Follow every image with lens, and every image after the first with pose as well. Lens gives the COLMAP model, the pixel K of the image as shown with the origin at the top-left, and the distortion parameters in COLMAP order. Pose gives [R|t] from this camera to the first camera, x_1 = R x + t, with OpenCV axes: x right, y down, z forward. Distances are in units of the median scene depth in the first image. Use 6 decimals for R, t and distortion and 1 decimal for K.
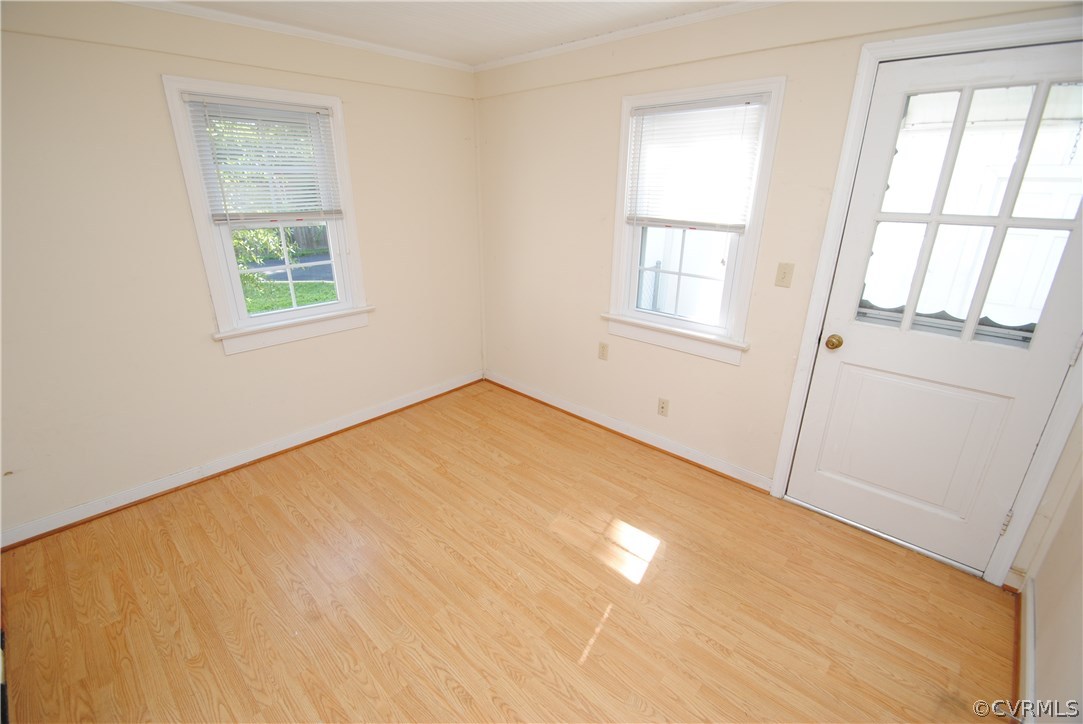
lens RADIAL K [[480.8, 0, 538.7], [0, 480.8, 364.8], [0, 0, 1]] dist [0.002404, -0.019011]
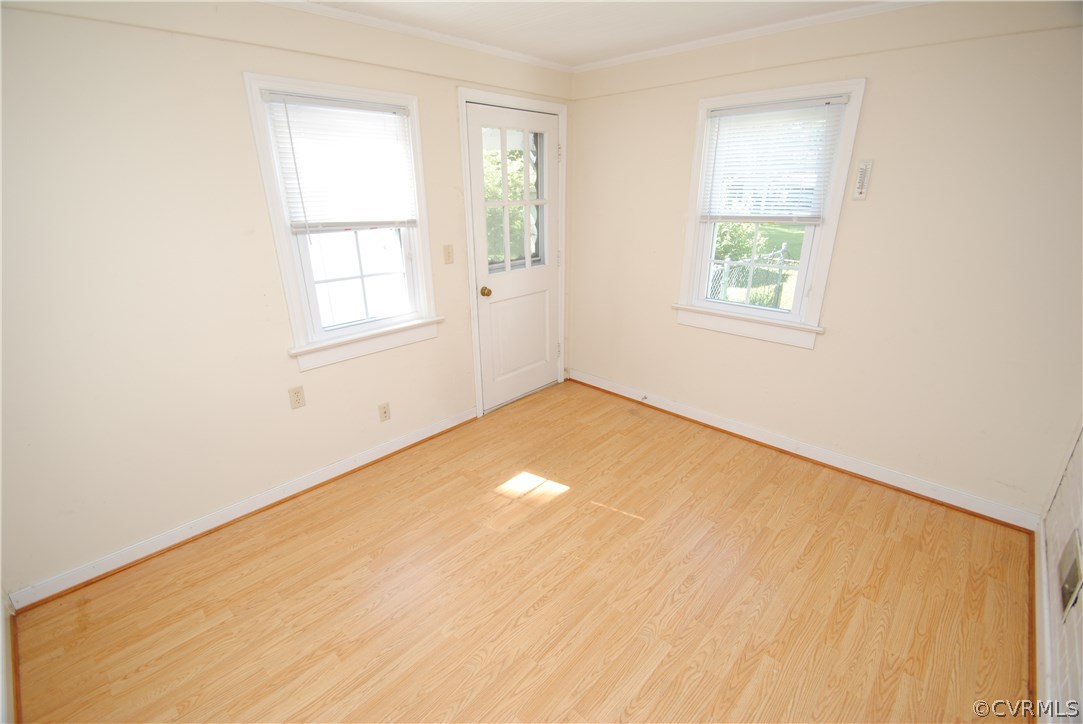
lens RADIAL K [[480.8, 0, 538.7], [0, 480.8, 364.8], [0, 0, 1]] dist [0.002404, -0.019011]
pose [[0.000438, -0.350946, 0.936396, -0.820454], [0.354848, 0.875513, 0.327962, -0.270454], [-0.934924, 0.332135, 0.124916, 0.724393]]
